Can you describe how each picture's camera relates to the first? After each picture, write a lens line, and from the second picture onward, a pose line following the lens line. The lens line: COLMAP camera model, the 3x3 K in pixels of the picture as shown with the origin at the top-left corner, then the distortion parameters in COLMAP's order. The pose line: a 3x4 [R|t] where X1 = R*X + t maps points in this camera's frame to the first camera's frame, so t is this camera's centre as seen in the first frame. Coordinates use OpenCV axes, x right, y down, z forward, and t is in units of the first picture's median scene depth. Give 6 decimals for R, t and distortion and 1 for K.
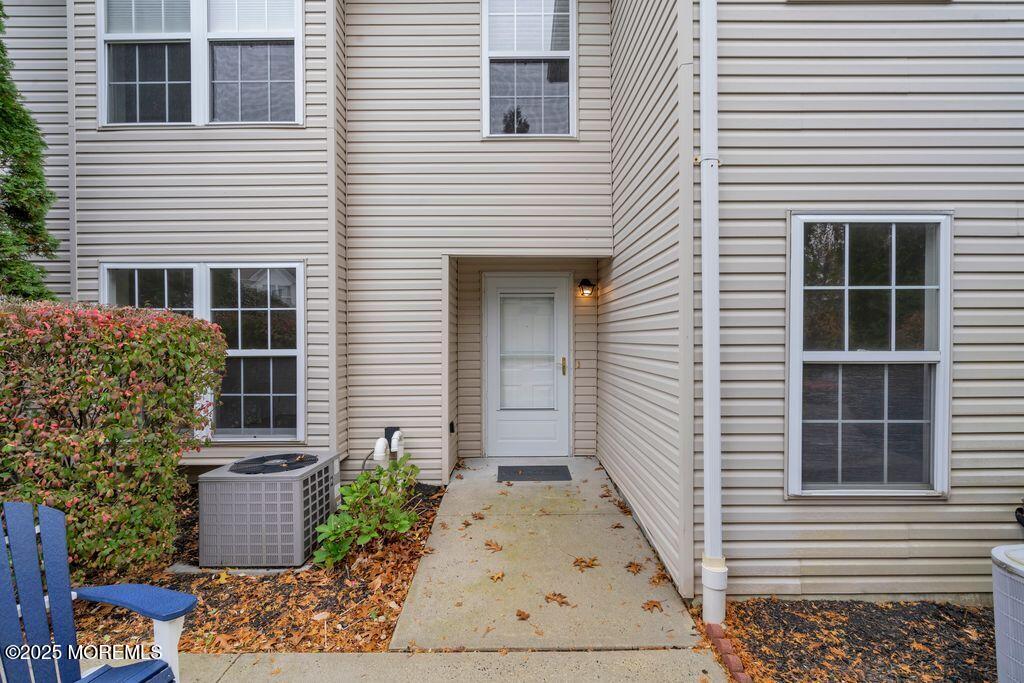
lens RADIAL K [[465.3, 0, 512.0], [0, 465.3, 341.5], [0, 0, 1]] dist [-0.001220, 0.000231]
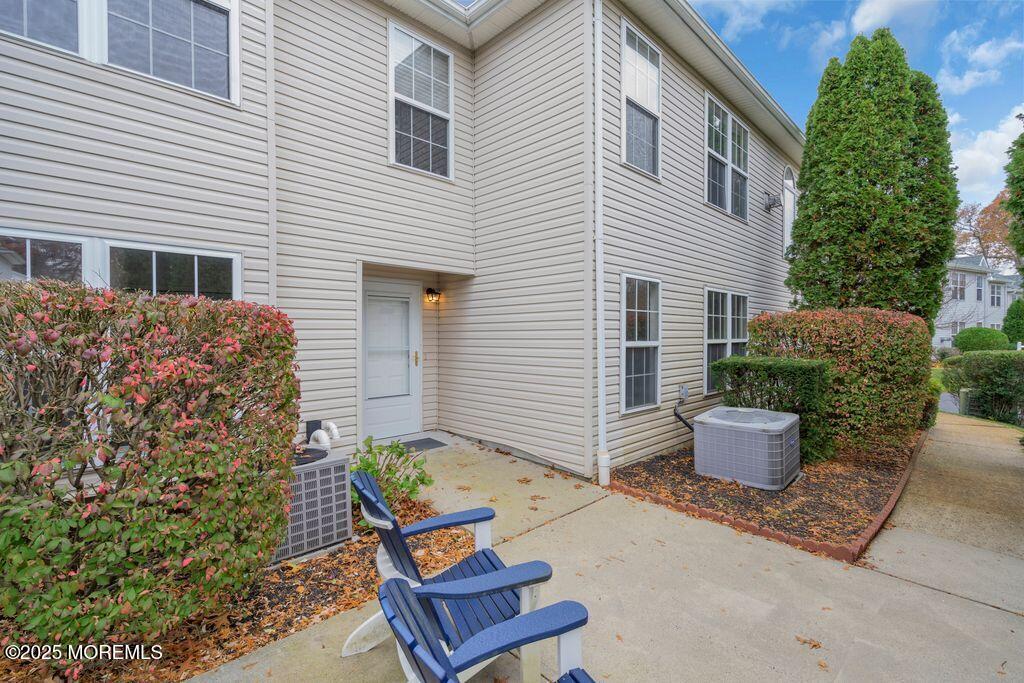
lens RADIAL K [[465.3, 0, 512.0], [0, 465.3, 341.5], [0, 0, 1]] dist [-0.001220, 0.000231]
pose [[0.712227, -0.007219, 0.701912, -0.726715], [0.005000, 0.999974, 0.005211, 0.005037], [-0.701931, -0.000202, 0.712245, -0.052689]]
